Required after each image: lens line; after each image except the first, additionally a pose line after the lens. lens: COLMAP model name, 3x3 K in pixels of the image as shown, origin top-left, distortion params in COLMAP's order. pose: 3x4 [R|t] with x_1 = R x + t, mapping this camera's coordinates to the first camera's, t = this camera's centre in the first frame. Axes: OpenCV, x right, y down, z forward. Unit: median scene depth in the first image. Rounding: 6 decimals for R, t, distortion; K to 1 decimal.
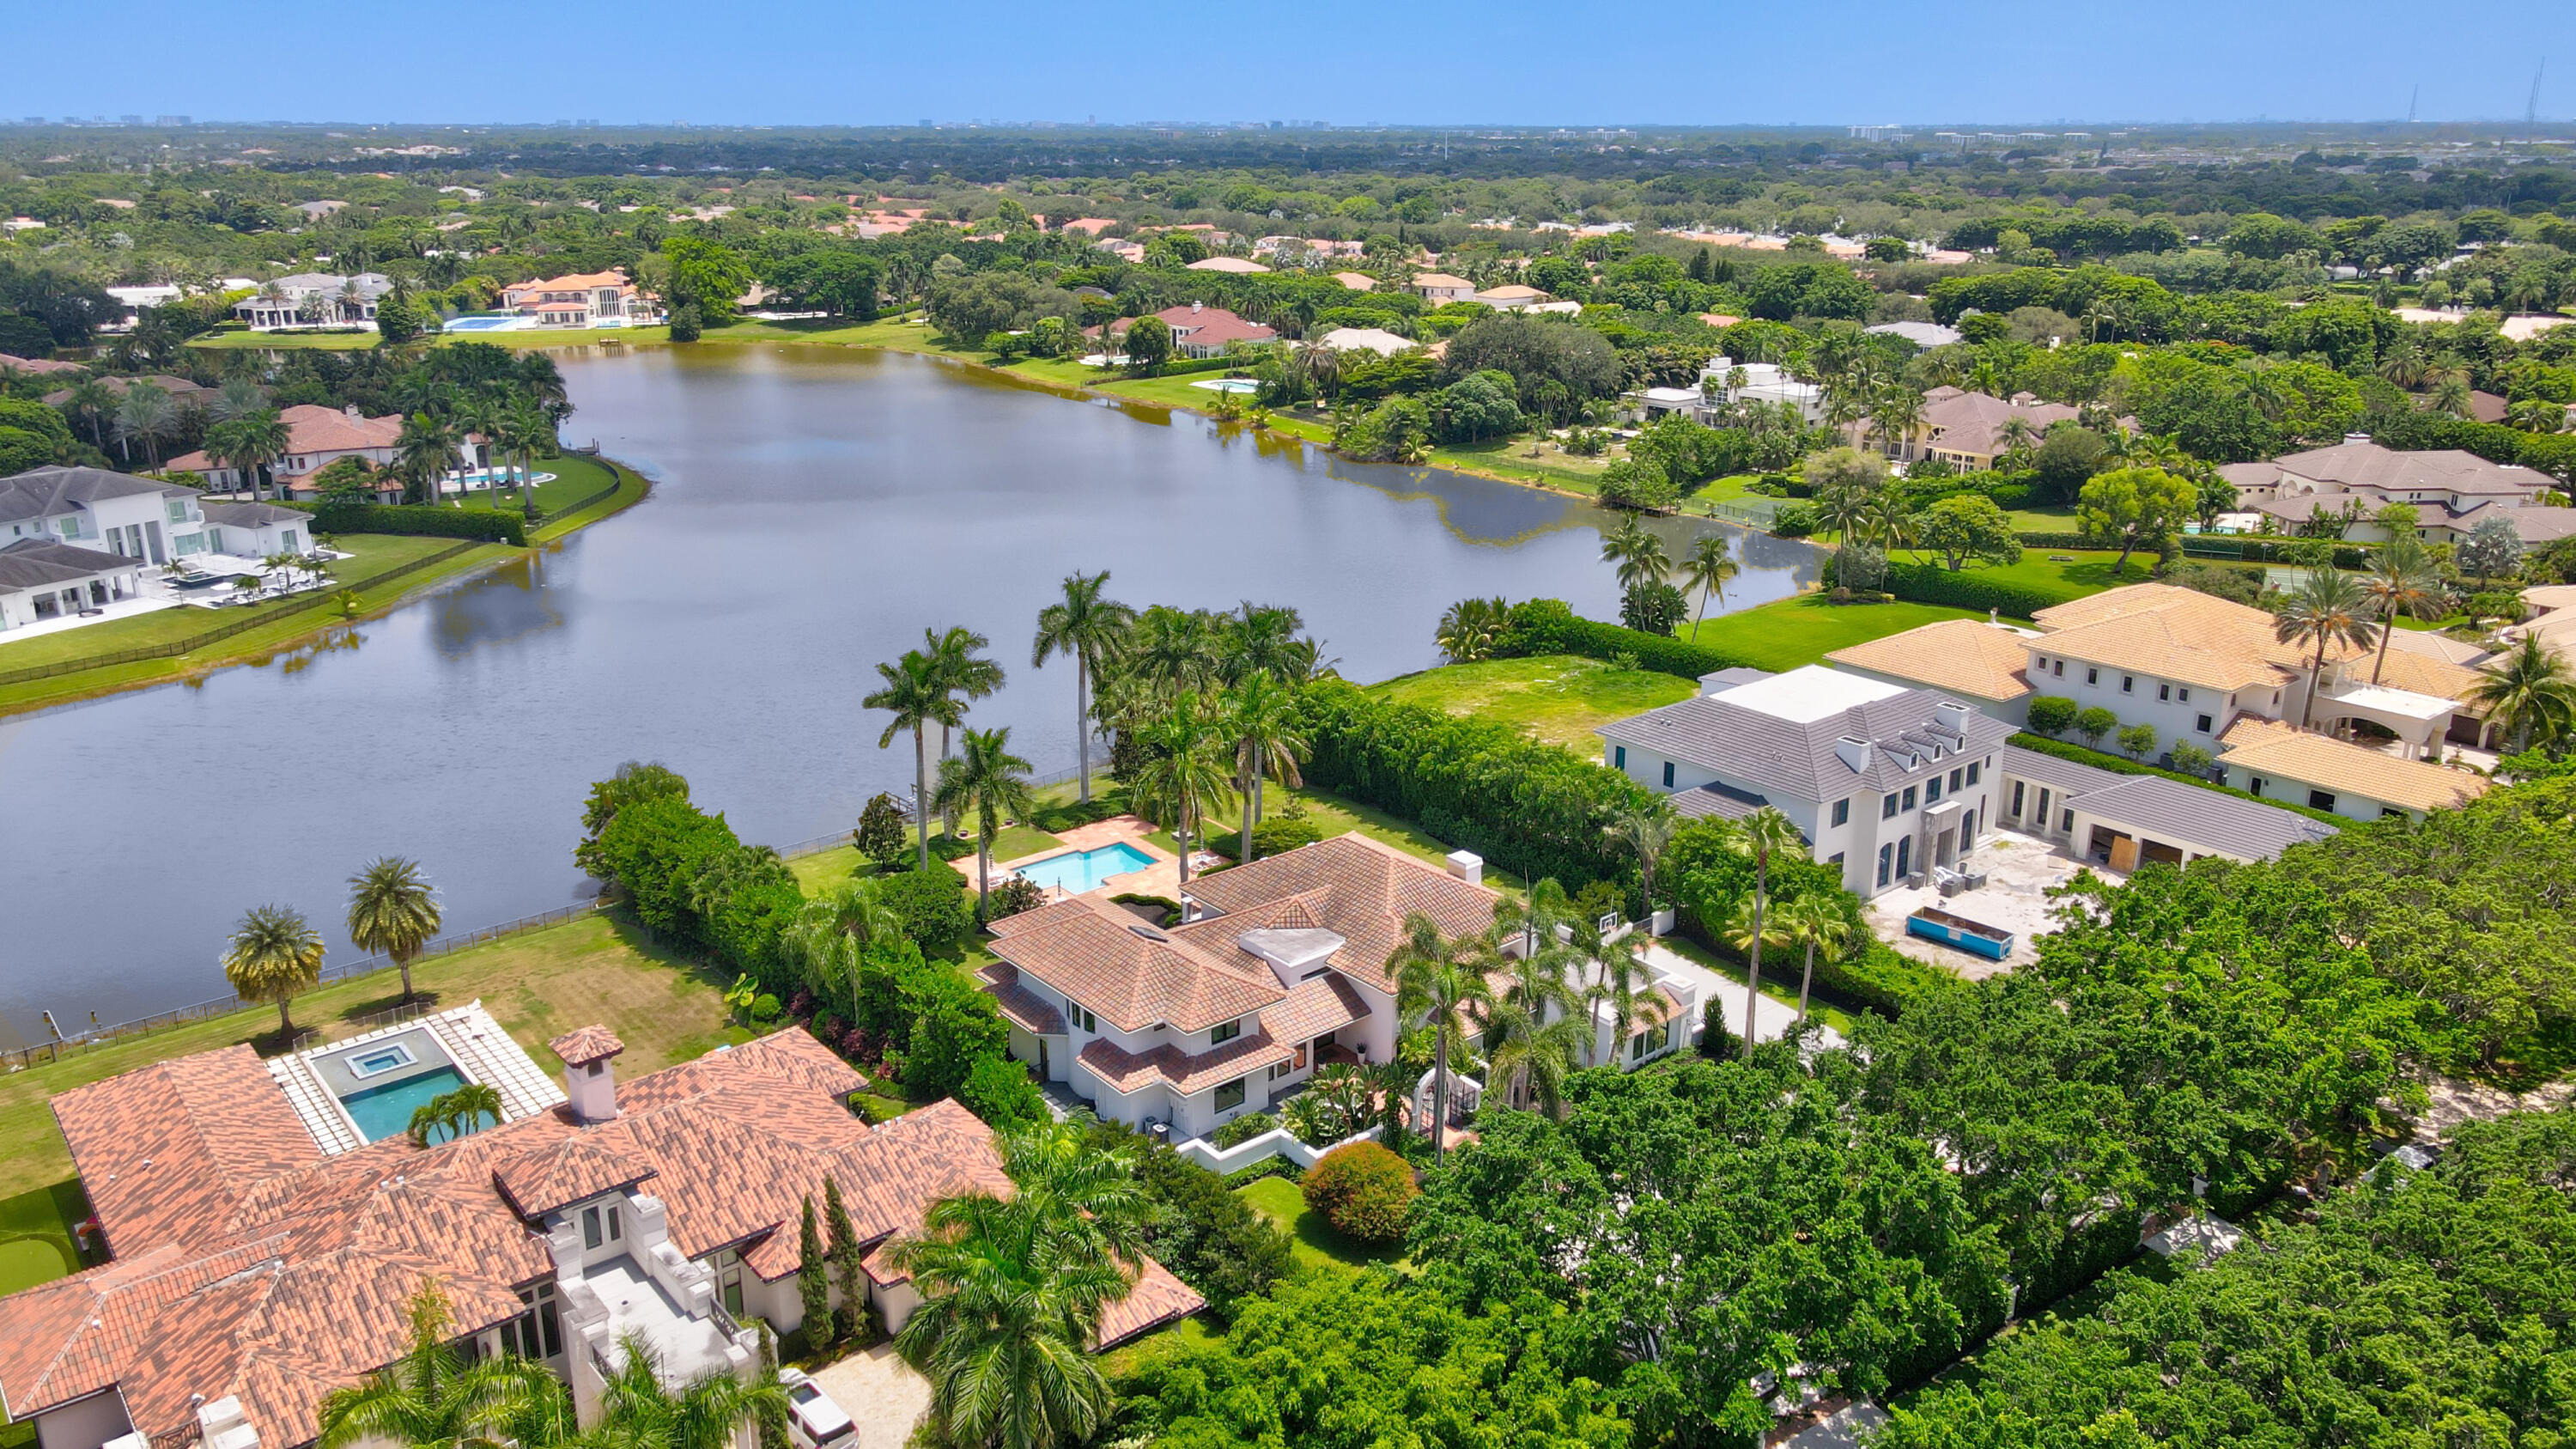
lens RADIAL K [[1918.0, 0, 1296.9], [0, 1918.0, 710.6], [0, 0, 1]] dist [0.018163, 0.008356]
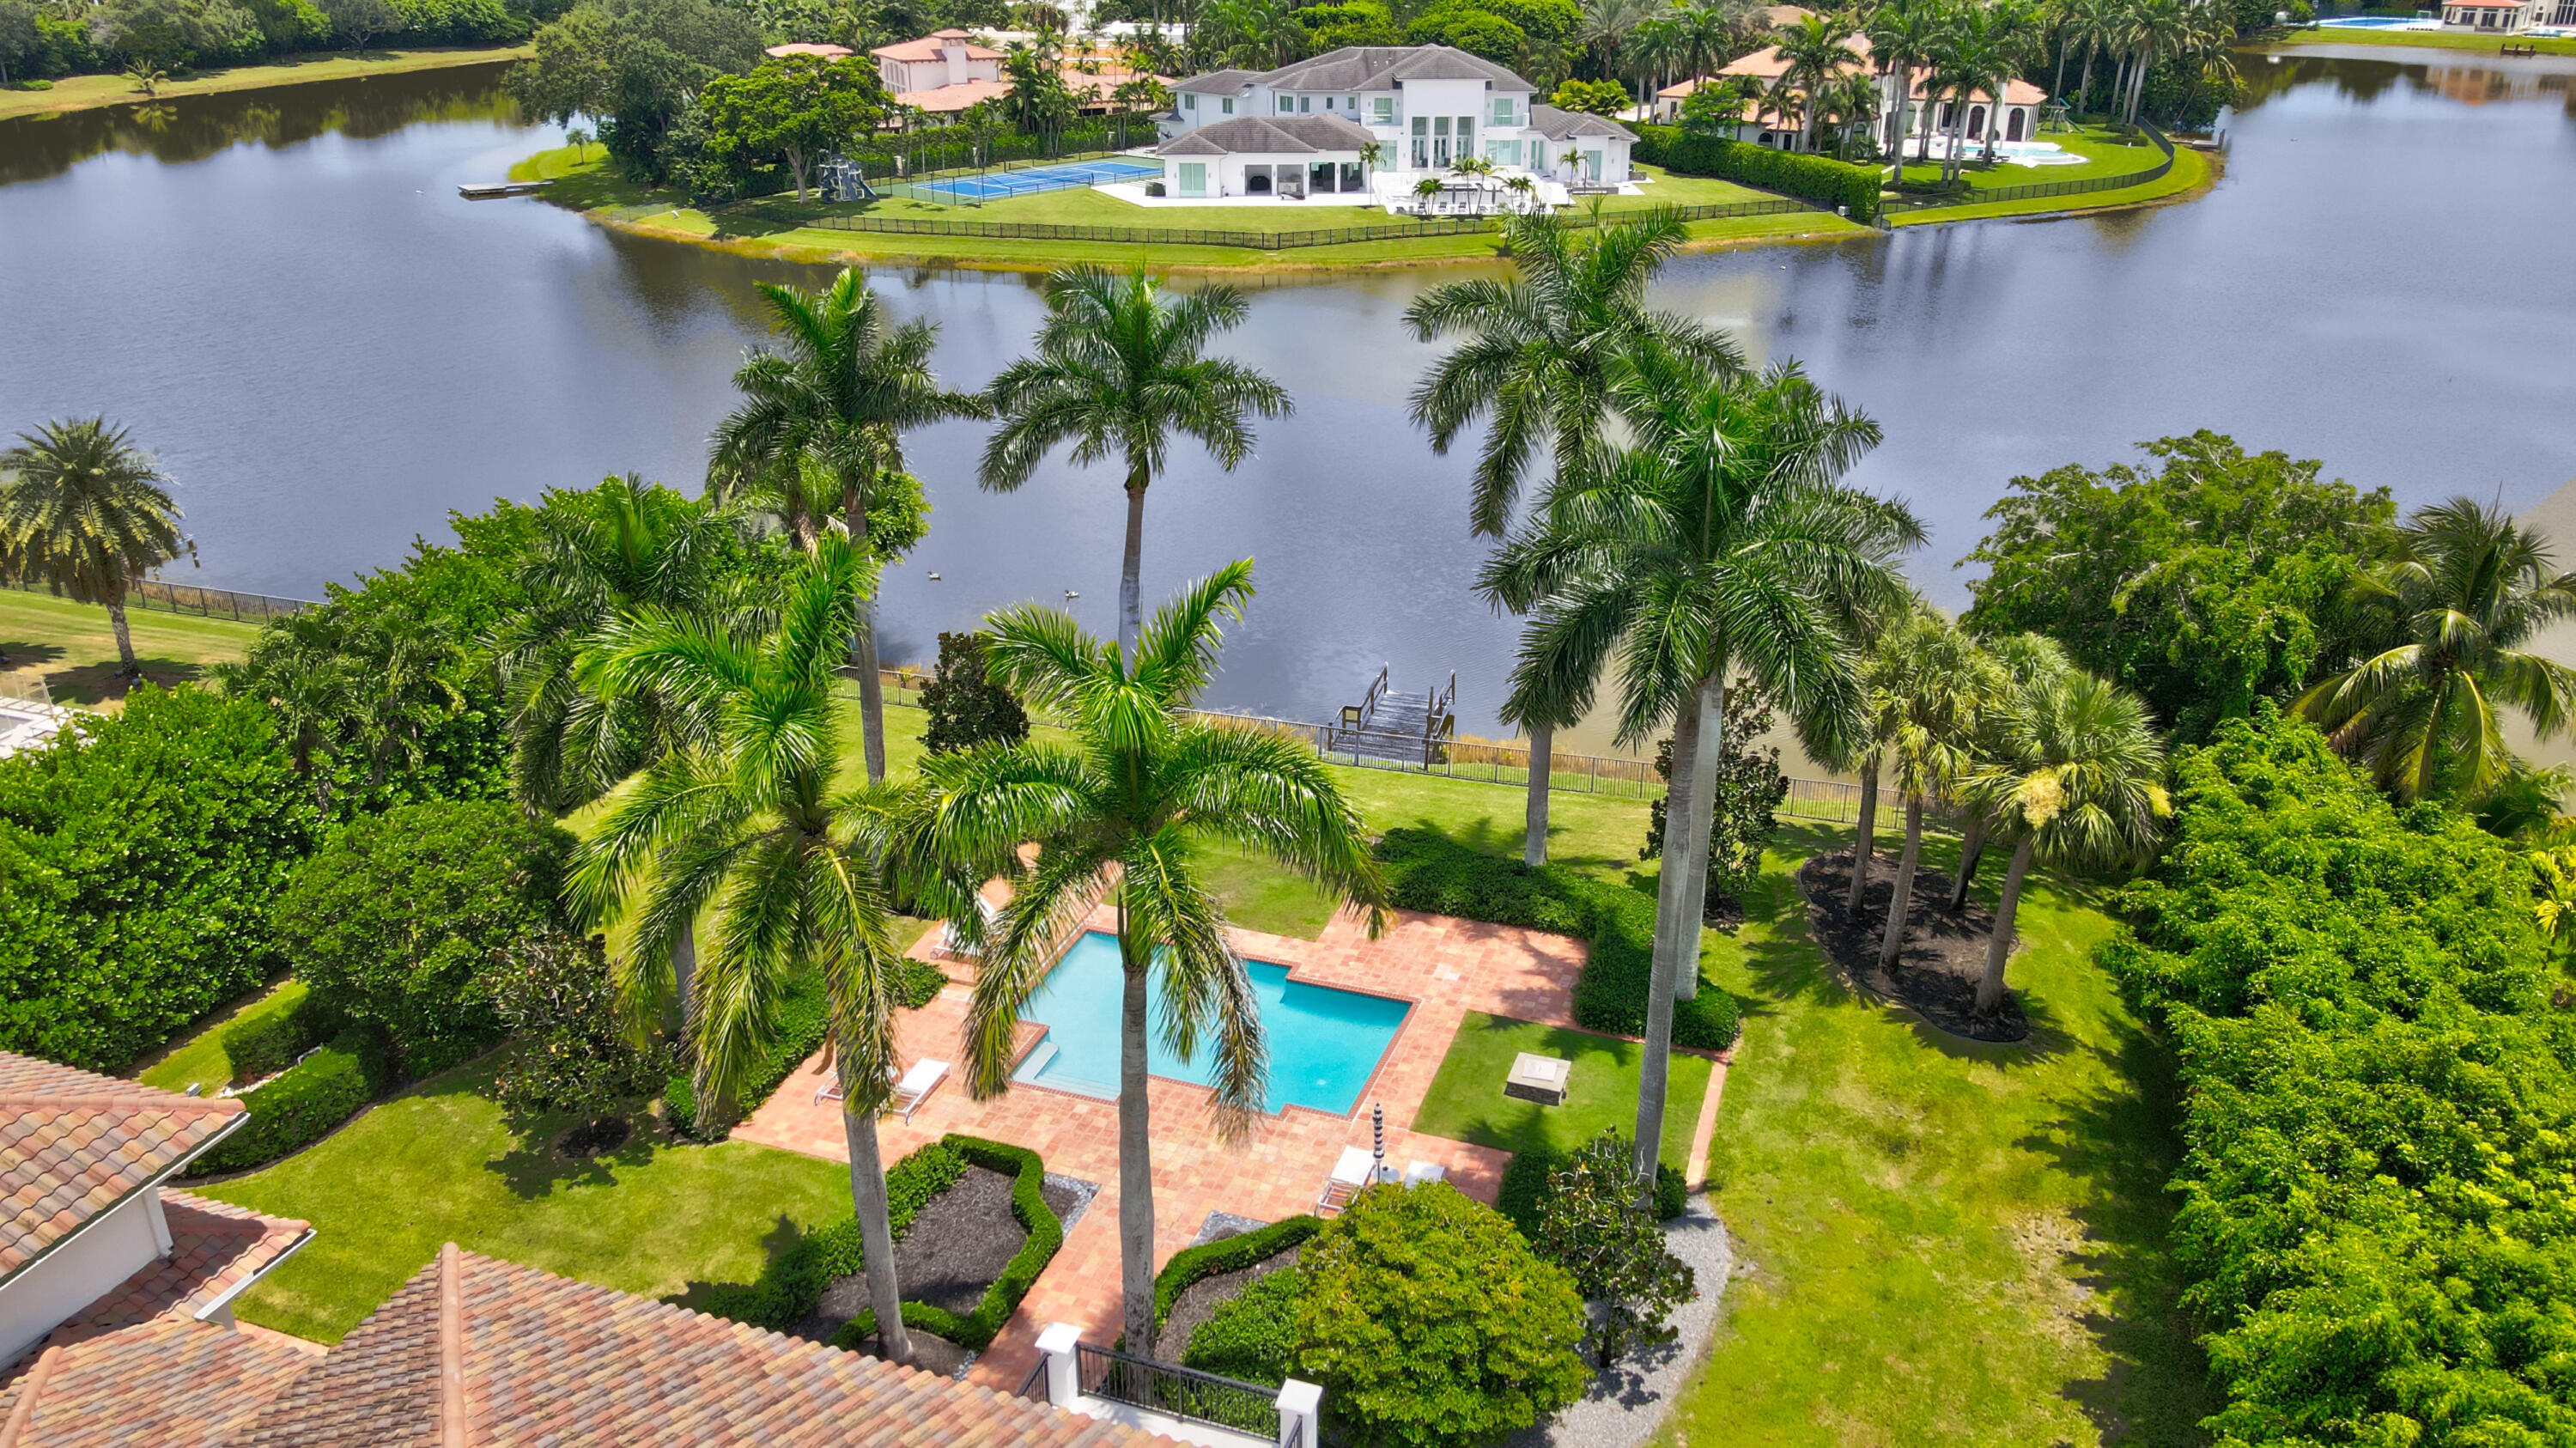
lens RADIAL K [[1917.9, 0, 1296.9], [0, 1917.9, 710.1], [0, 0, 1]] dist [0.018163, 0.008356]
pose [[0.519014, 0.339284, -0.784545, 0.093235], [-0.257986, 0.937223, 0.234641, -0.033856], [0.814903, 0.080619, 0.573962, 0.483115]]
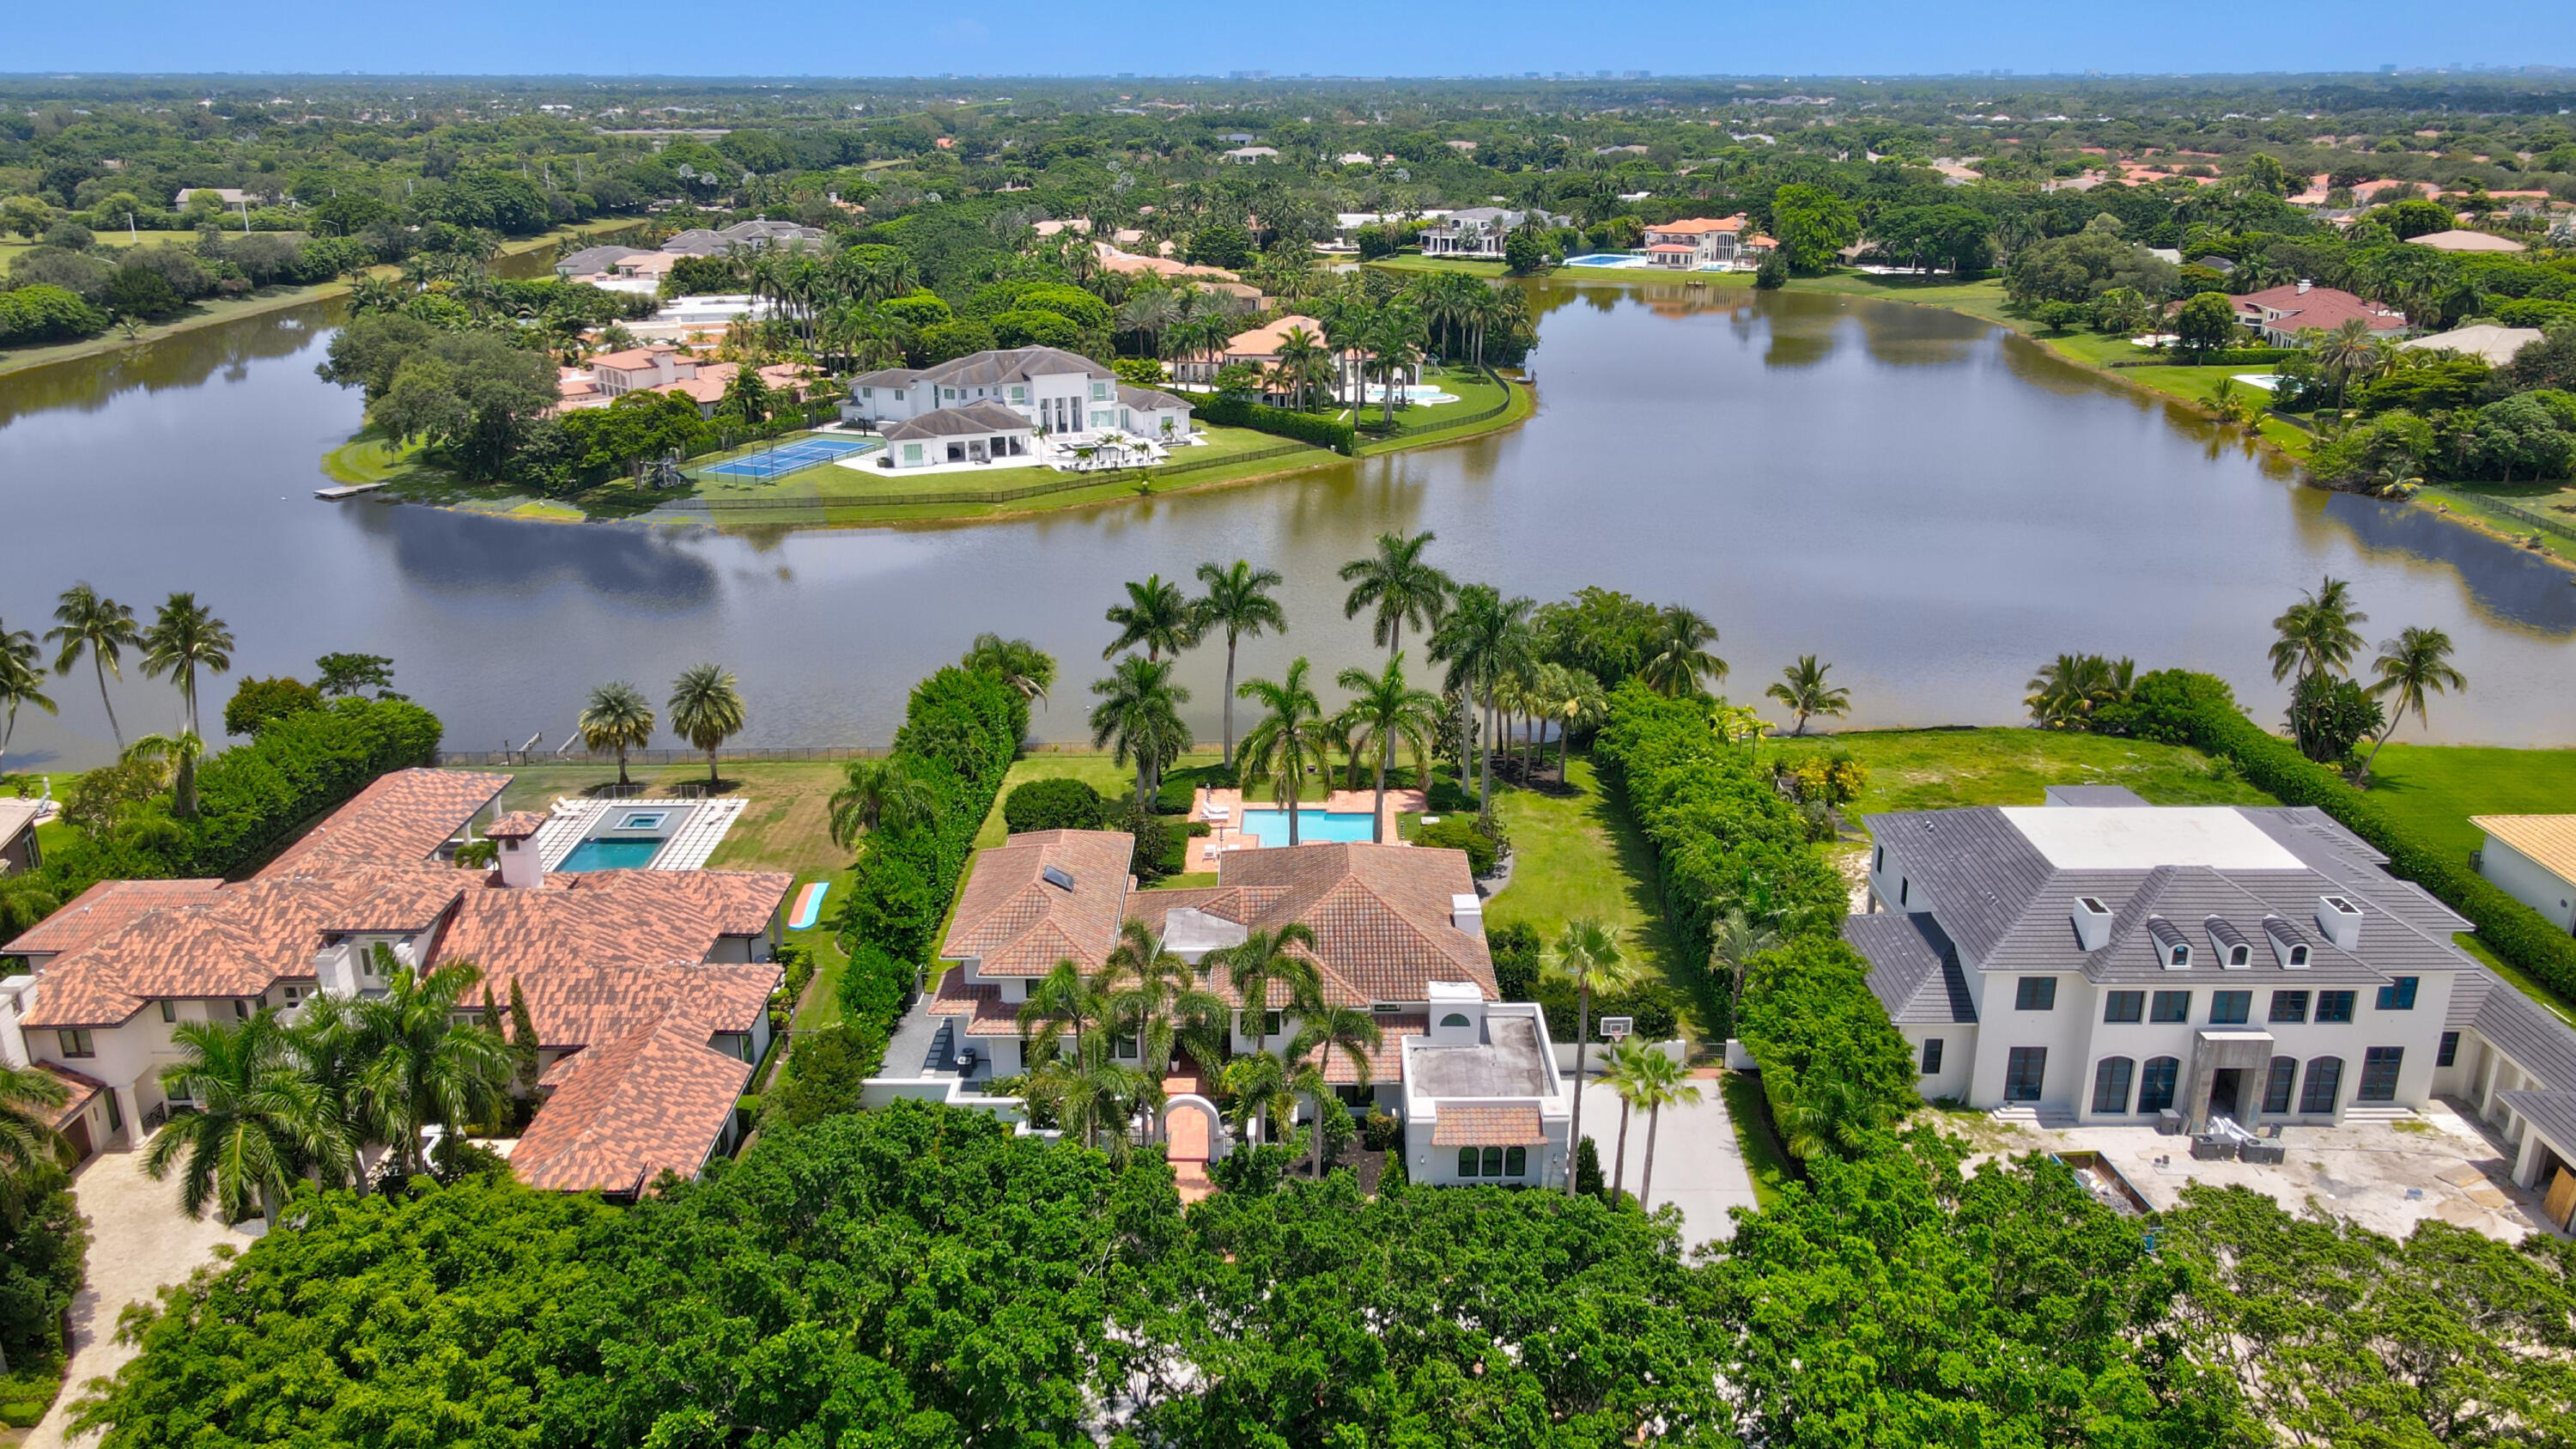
lens RADIAL K [[1918.0, 0, 1296.9], [0, 1918.0, 710.6], [0, 0, 1]] dist [0.018163, 0.008356]
pose [[0.770695, 0.203472, -0.603845, 0.276279], [-0.189828, 0.977933, 0.087245, -0.035945], [0.608272, 0.047387, 0.792313, 0.135781]]
